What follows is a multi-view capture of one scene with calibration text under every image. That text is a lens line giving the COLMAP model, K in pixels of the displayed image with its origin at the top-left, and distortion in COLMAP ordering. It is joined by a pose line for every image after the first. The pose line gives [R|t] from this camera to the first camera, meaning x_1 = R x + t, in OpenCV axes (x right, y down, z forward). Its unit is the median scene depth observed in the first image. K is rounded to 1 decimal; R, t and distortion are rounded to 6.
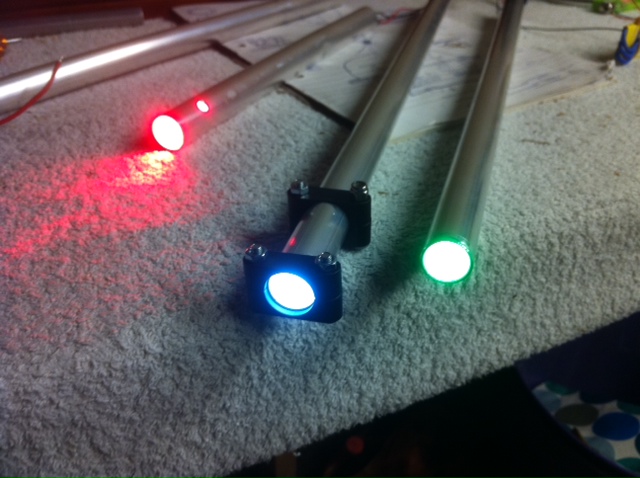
lens RADIAL K [[627.6, 0, 320.0], [0, 627.6, 239.0], [0, 0, 1]] dist [0.088230, -0.348247]
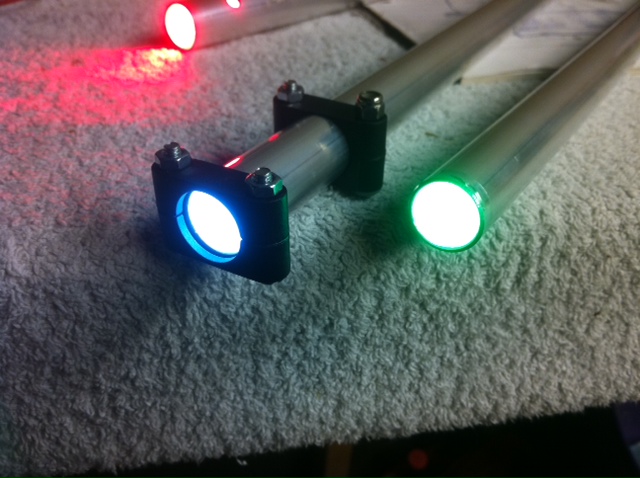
lens RADIAL K [[627.6, 0, 320.0], [0, 627.6, 239.0], [0, 0, 1]] dist [0.088230, -0.348247]
pose [[0.964381, 0.176641, -0.196893, 0.149857], [-0.174312, 0.984256, 0.029240, 0.047168], [0.198959, 0.006122, 0.979989, 0.296200]]
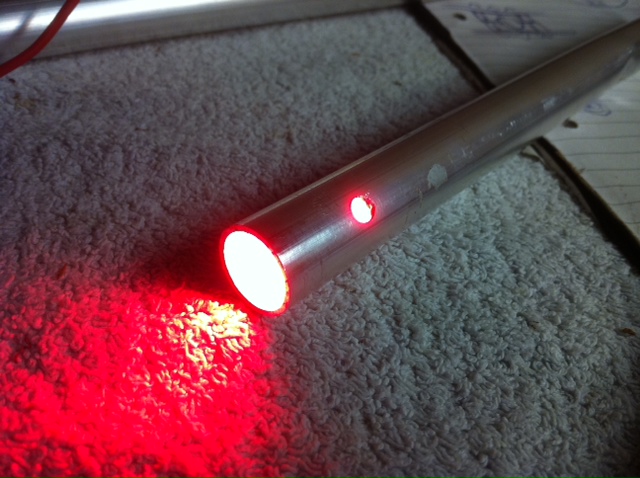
lens RADIAL K [[627.6, 0, 320.0], [0, 627.6, 239.0], [0, 0, 1]] dist [0.088230, -0.348247]
pose [[0.946764, 0.288809, -0.142221, -0.178509], [-0.269793, 0.952843, 0.138934, -0.285059], [0.175639, -0.093168, 0.980036, 0.733884]]
